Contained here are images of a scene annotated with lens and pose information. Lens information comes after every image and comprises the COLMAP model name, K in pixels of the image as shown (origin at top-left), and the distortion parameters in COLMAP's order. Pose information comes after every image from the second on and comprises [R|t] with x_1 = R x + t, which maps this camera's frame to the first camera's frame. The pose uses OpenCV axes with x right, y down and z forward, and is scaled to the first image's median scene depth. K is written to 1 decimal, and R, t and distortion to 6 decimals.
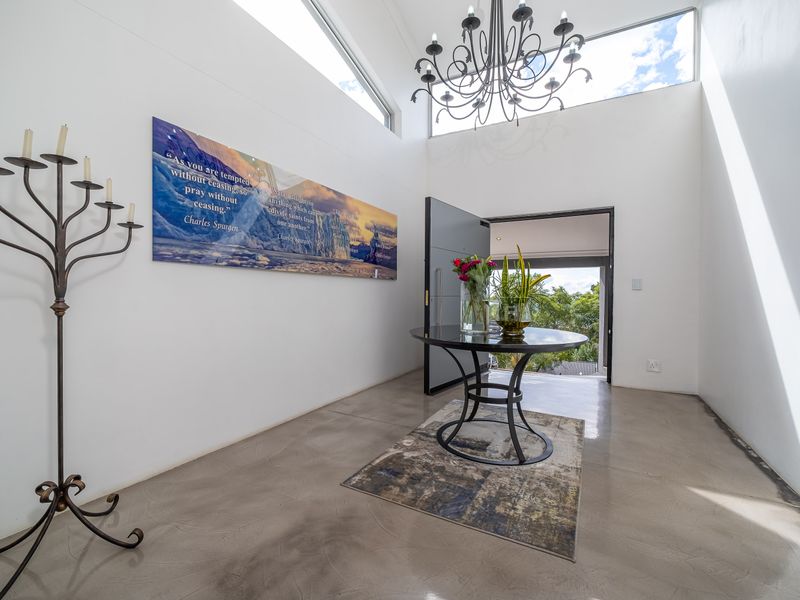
lens RADIAL K [[360.6, 0, 403.2], [0, 360.6, 299.8], [0, 0, 1]] dist [-0.003389, 0.000488]
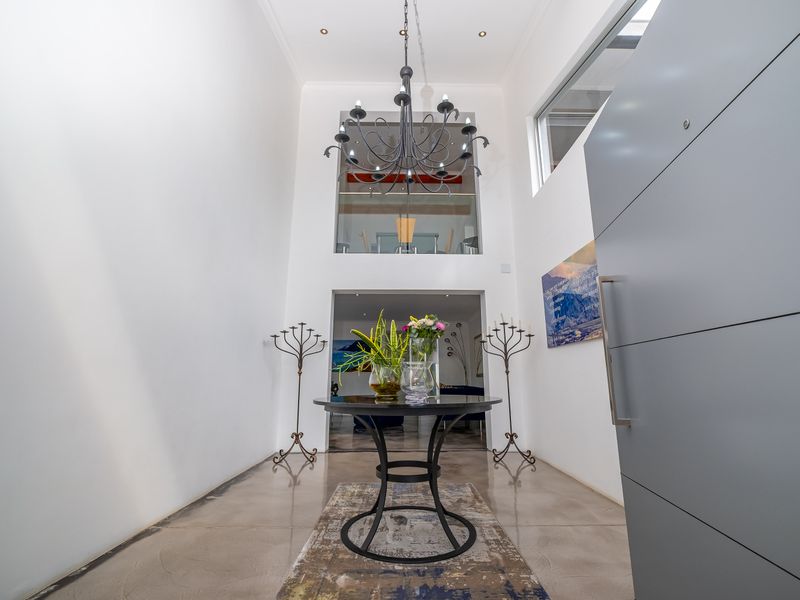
lens RADIAL K [[360.6, 0, 403.2], [0, 360.6, 299.8], [0, 0, 1]] dist [-0.003389, 0.000488]
pose [[-0.882458, -0.107130, -0.458030, 0.668533], [-0.012972, 0.978893, -0.203963, 0.030290], [0.470213, -0.174047, -0.865221, 1.734386]]
